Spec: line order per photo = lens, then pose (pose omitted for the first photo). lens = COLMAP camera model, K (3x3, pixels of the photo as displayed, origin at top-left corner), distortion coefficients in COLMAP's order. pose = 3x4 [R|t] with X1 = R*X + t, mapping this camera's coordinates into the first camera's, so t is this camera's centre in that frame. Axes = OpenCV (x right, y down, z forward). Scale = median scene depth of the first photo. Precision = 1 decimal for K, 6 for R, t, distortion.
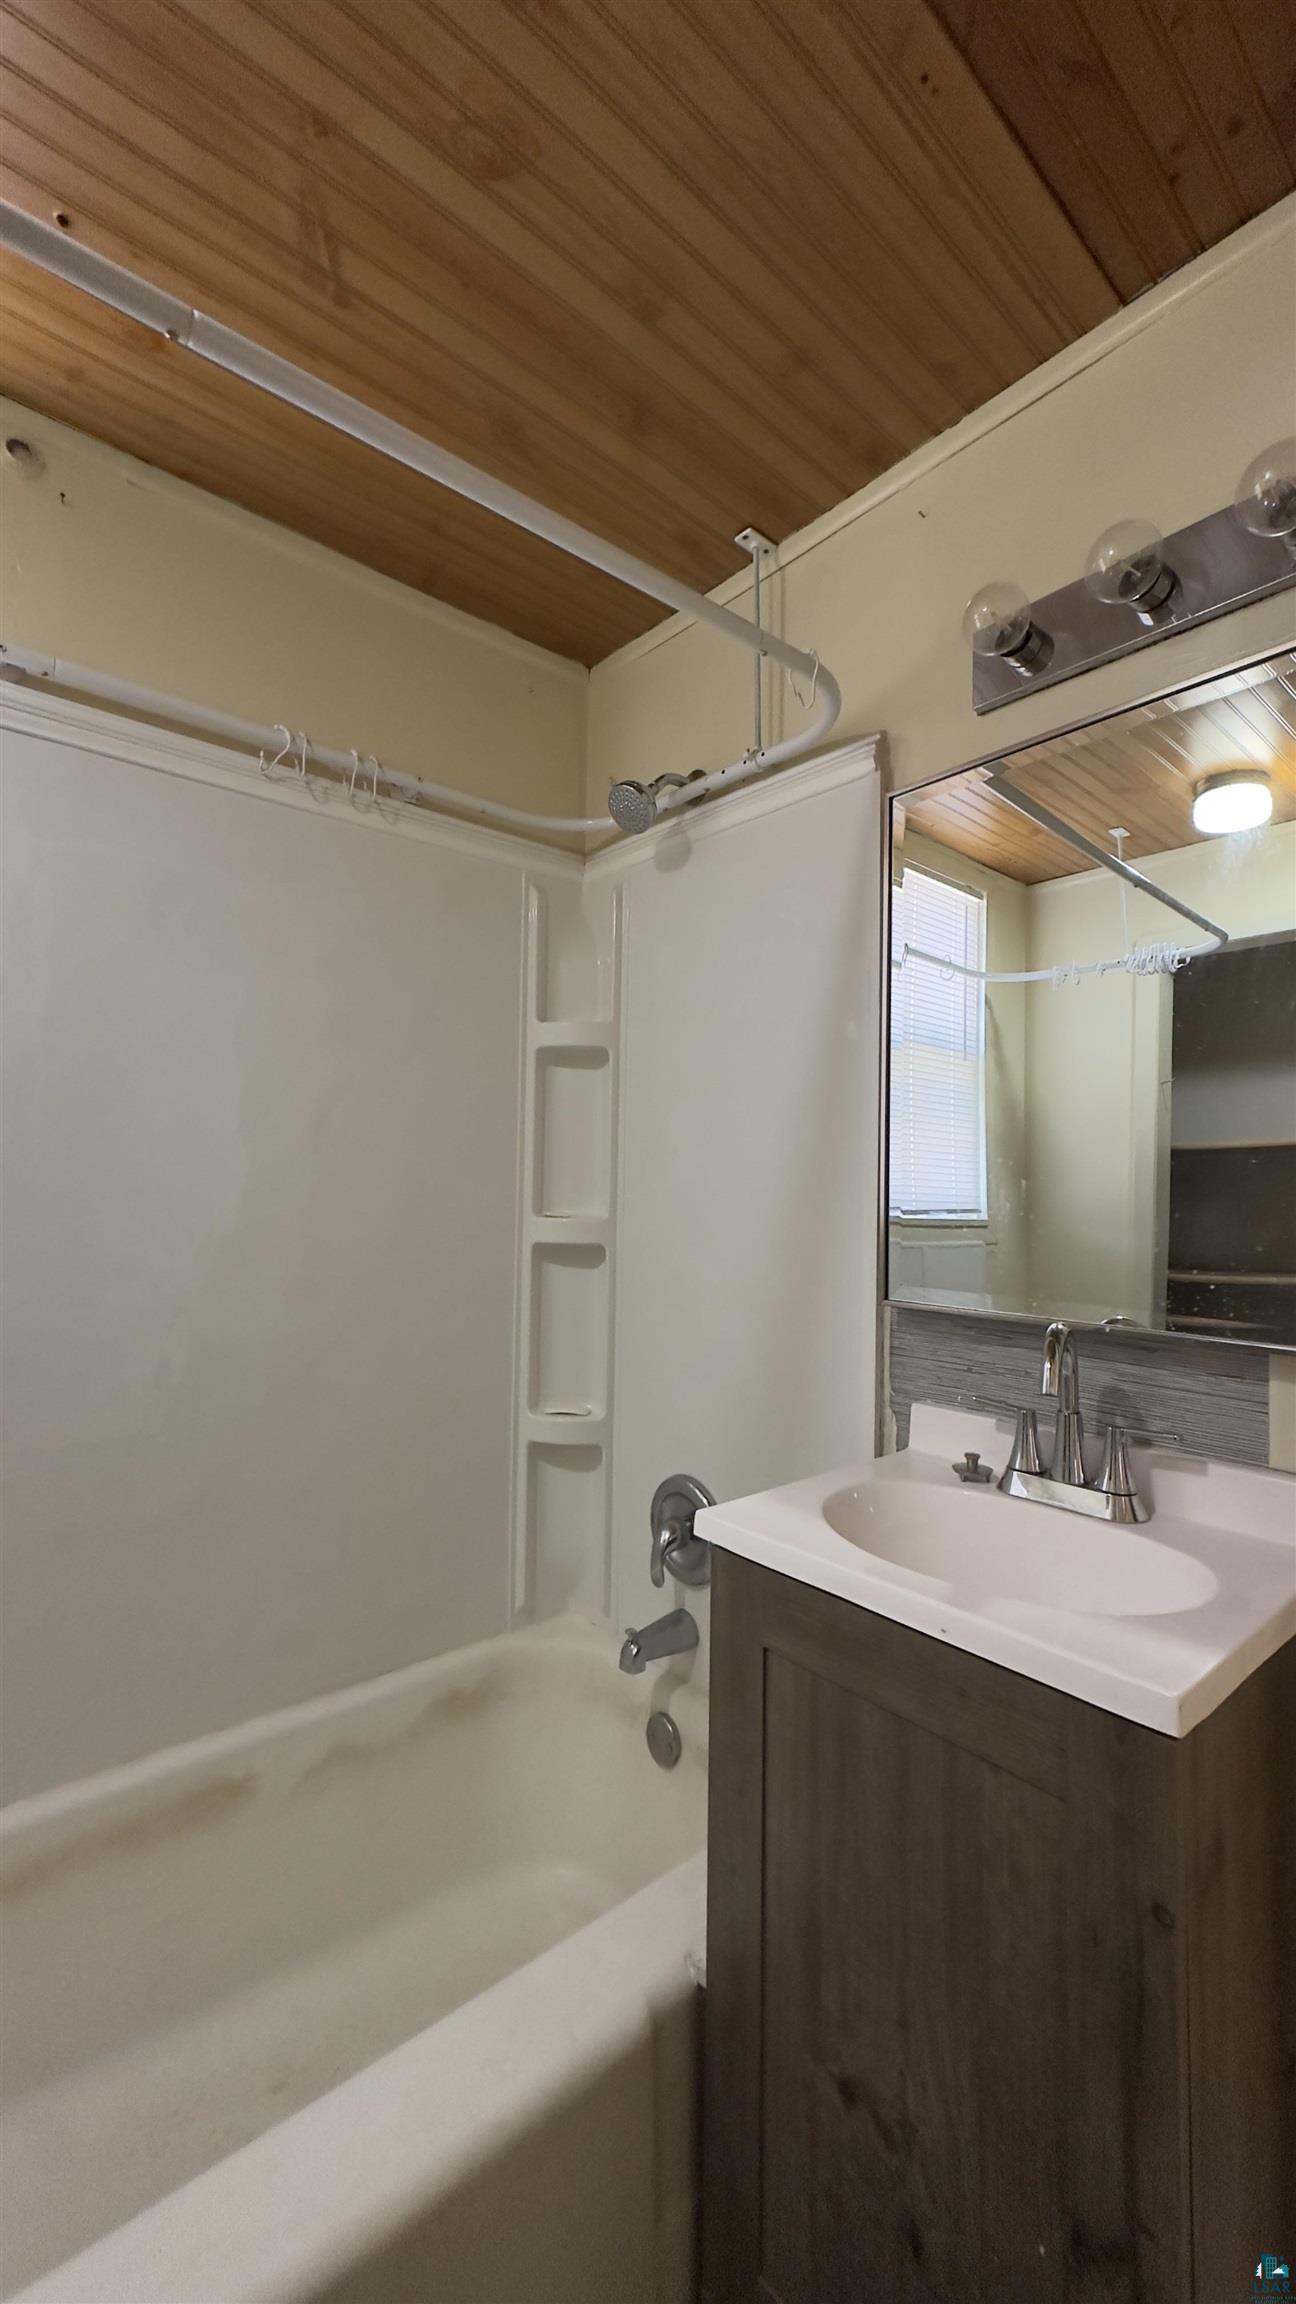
lens RADIAL K [[910.1, 0, 639.8], [0, 910.1, 1149.3], [0, 0, 1]] dist [0.000926, -0.000520]
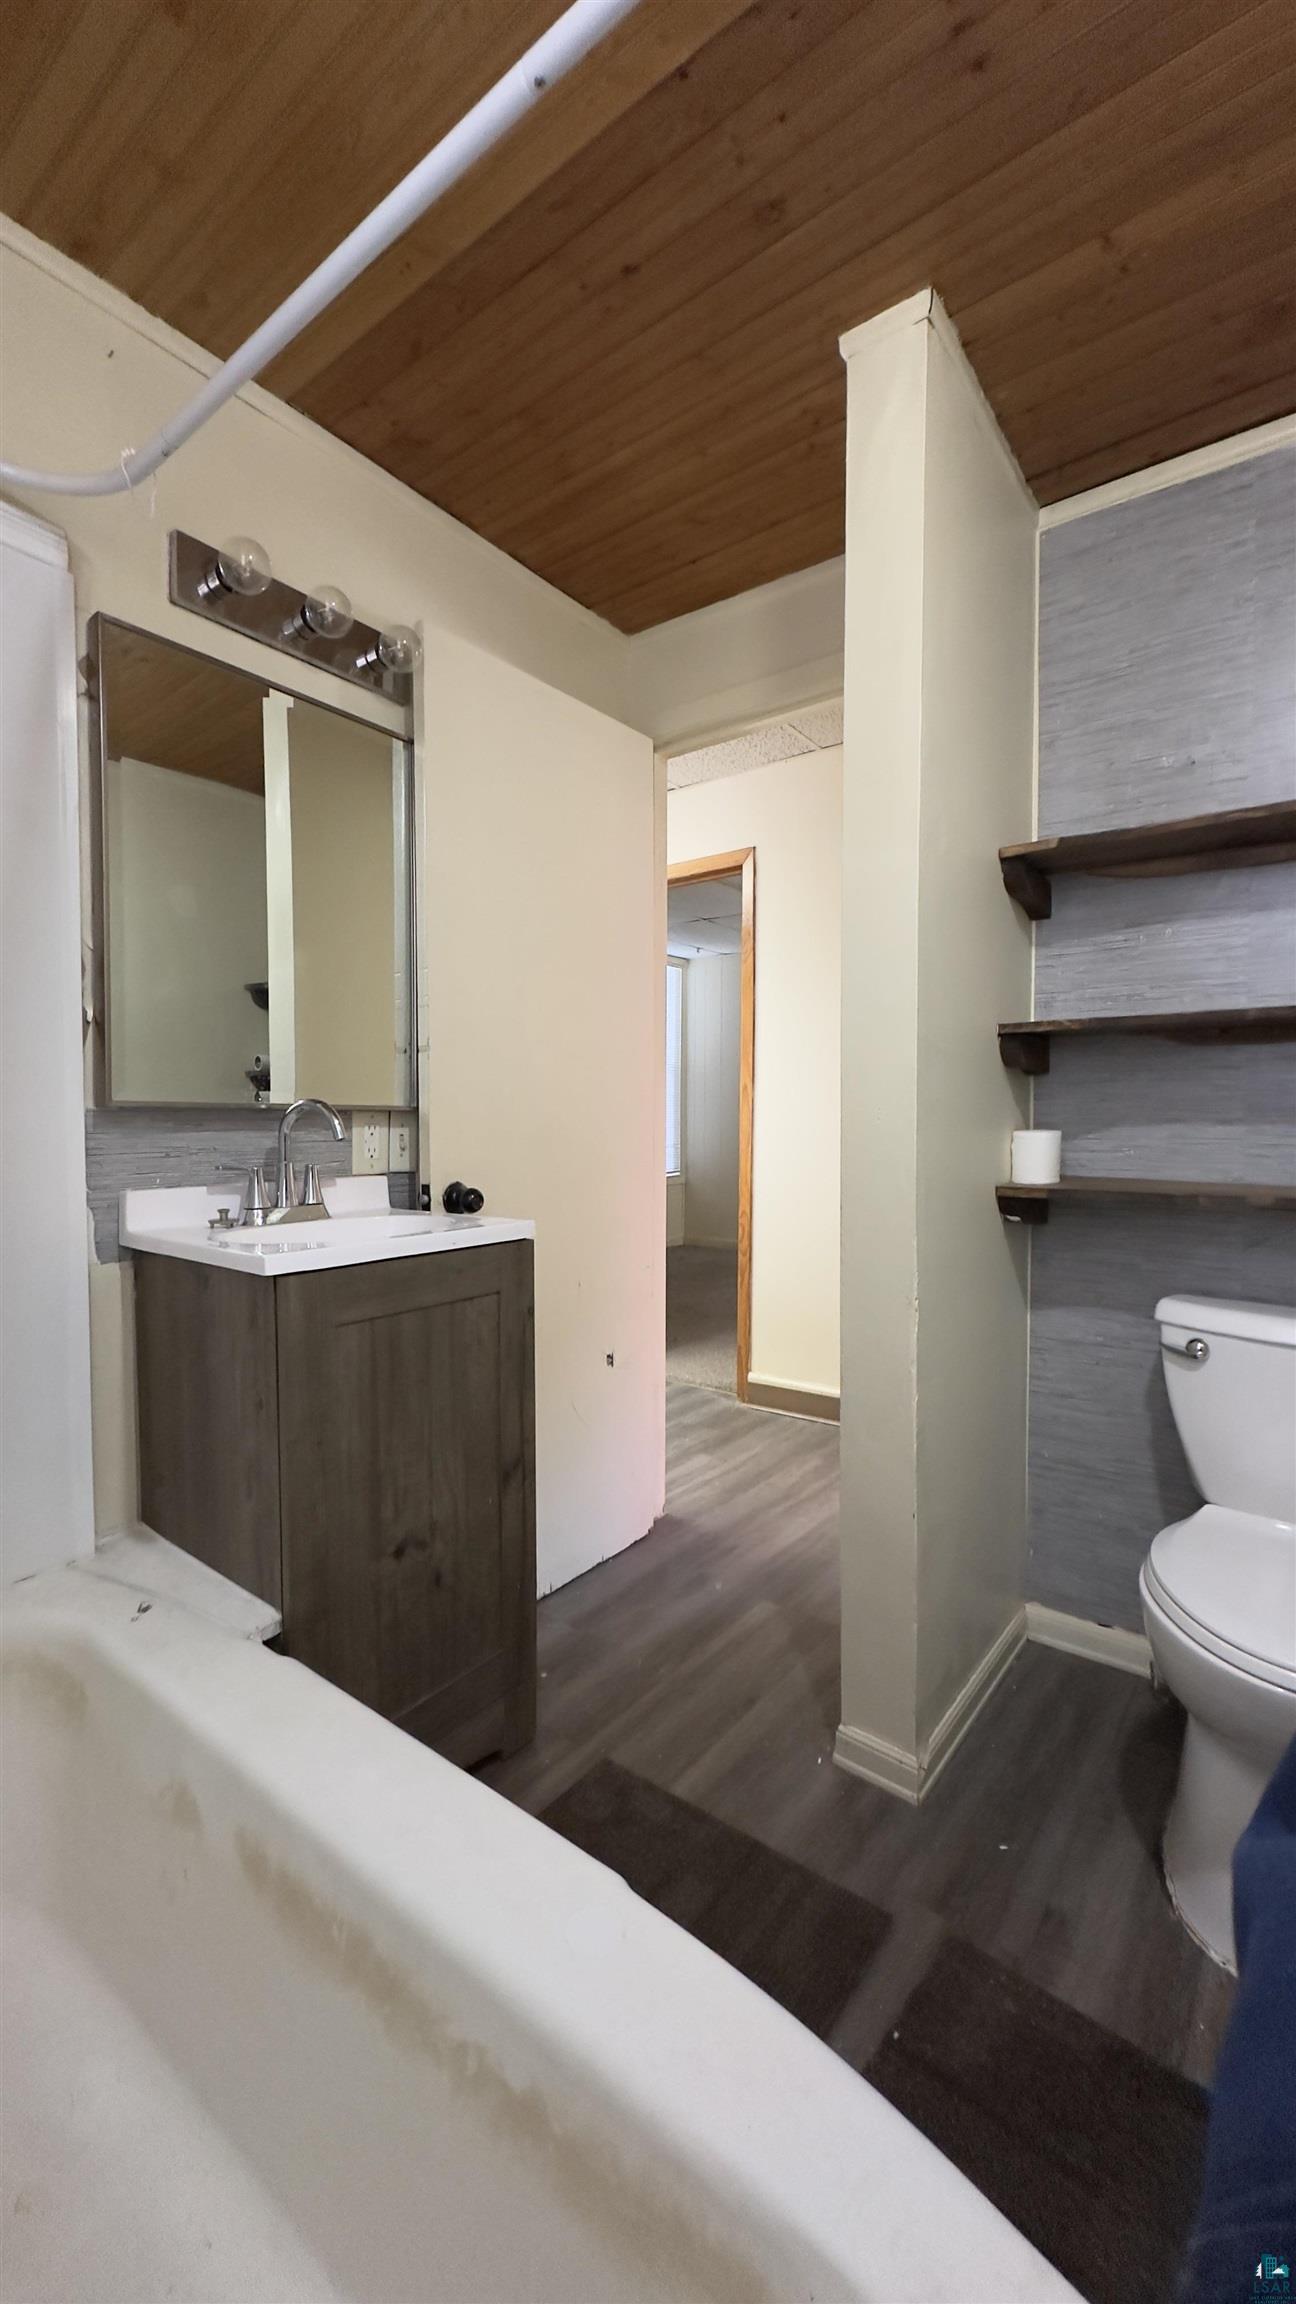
lens RADIAL K [[910.1, 0, 642.0], [0, 910.1, 1148.4], [0, 0, 1]] dist [0.000926, -0.000520]
pose [[-0.195540, -0.043217, 0.979743, -1.027184], [-0.049833, 0.998176, 0.034084, 0.173332], [-0.979429, -0.042159, -0.197336, 0.672171]]
